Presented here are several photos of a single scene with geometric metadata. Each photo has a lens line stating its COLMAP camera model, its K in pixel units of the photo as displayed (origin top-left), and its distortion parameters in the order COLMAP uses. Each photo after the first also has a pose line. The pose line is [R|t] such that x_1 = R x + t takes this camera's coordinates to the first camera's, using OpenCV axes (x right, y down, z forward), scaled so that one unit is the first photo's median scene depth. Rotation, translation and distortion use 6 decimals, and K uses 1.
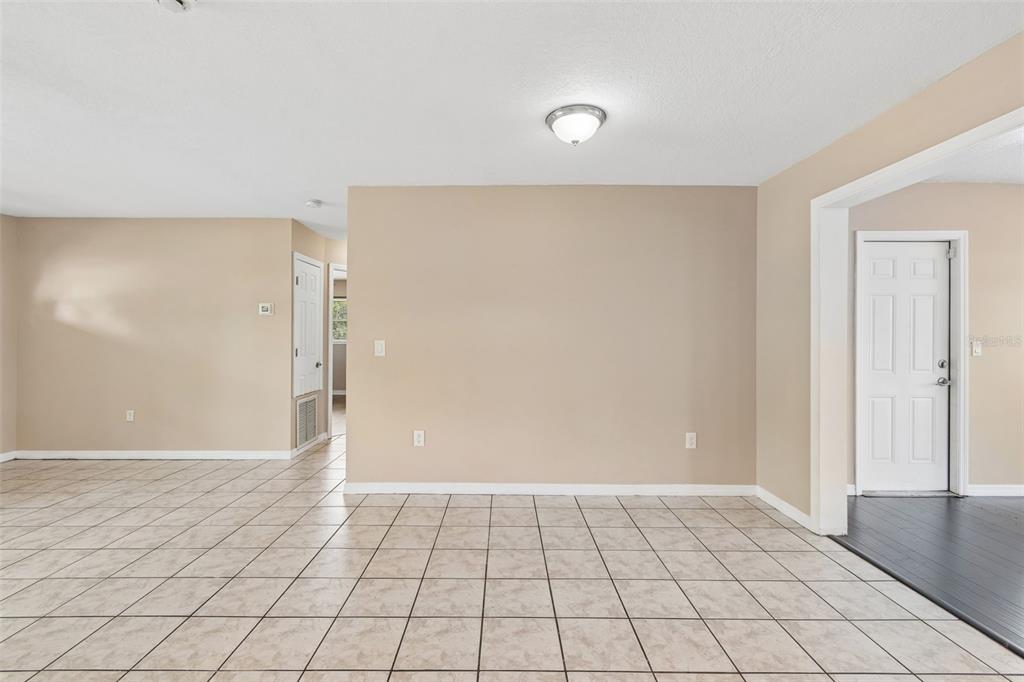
lens RADIAL K [[457.0, 0, 508.8], [0, 457.0, 335.6], [0, 0, 1]] dist [0.002730, -0.000834]
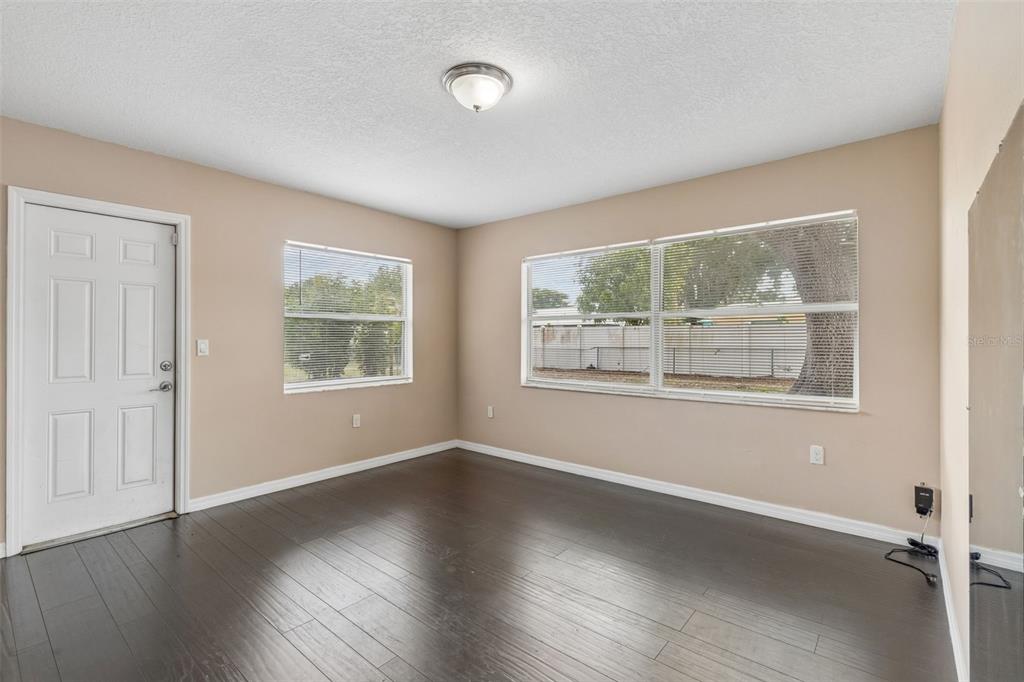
lens RADIAL K [[457.0, 0, 511.9], [0, 457.0, 339.1], [0, 0, 1]] dist [0.002730, -0.000834]
pose [[0.656471, -0.003977, 0.754341, 0.726973], [0.001164, 0.999990, 0.004259, 0.007979], [-0.754351, -0.001918, 0.656469, -0.058533]]
